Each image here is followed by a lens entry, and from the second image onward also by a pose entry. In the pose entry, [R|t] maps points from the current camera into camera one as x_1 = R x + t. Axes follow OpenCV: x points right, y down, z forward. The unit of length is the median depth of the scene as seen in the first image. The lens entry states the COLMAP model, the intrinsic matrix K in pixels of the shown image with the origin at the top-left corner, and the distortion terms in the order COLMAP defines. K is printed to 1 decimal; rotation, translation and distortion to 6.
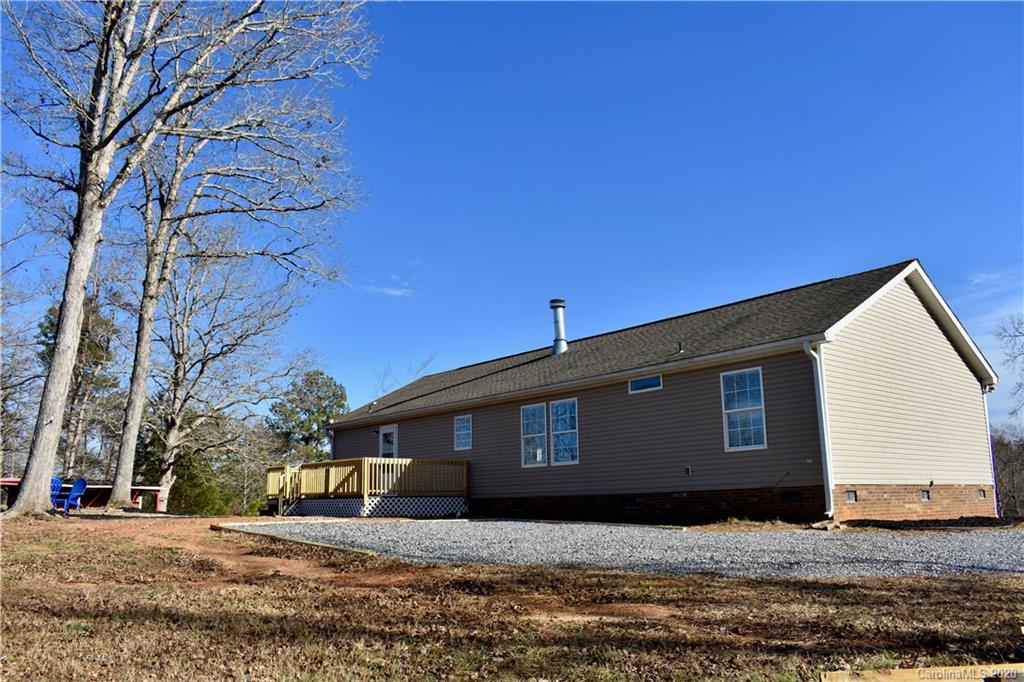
lens RADIAL K [[826.6, 0, 505.9], [0, 826.6, 345.3], [0, 0, 1]] dist [-0.085092, 0.004211]
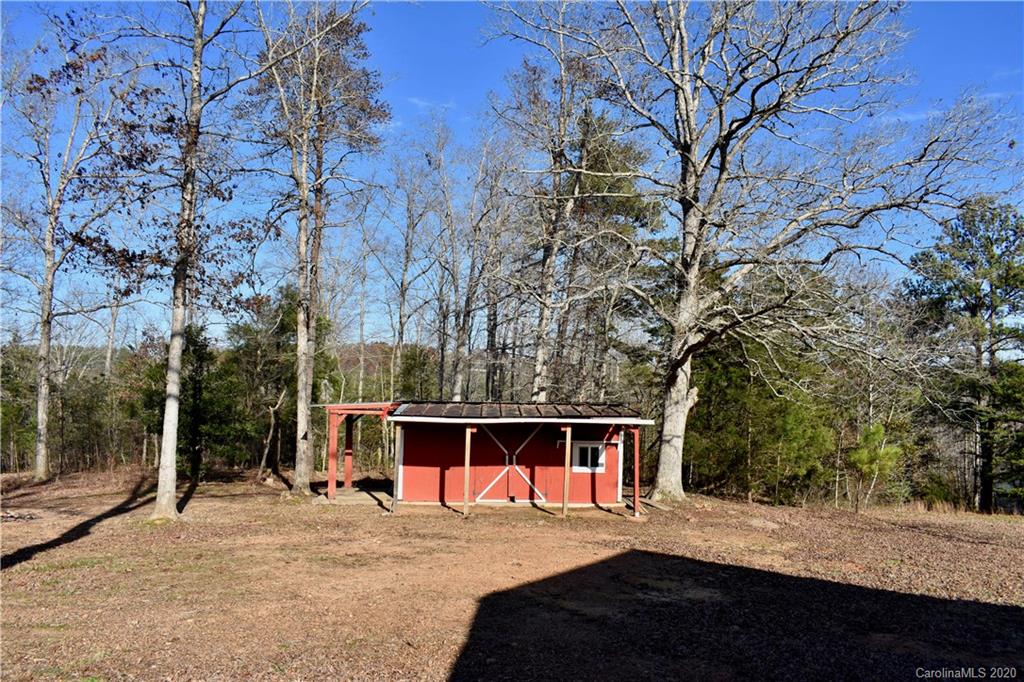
lens RADIAL K [[826.6, 0, 505.9], [0, 826.6, 345.3], [0, 0, 1]] dist [-0.085092, 0.004211]
pose [[0.725337, -0.023813, -0.687982, -0.115131], [0.122806, 0.987846, 0.095281, 0.058172], [0.677352, -0.153599, 0.719445, 0.452436]]
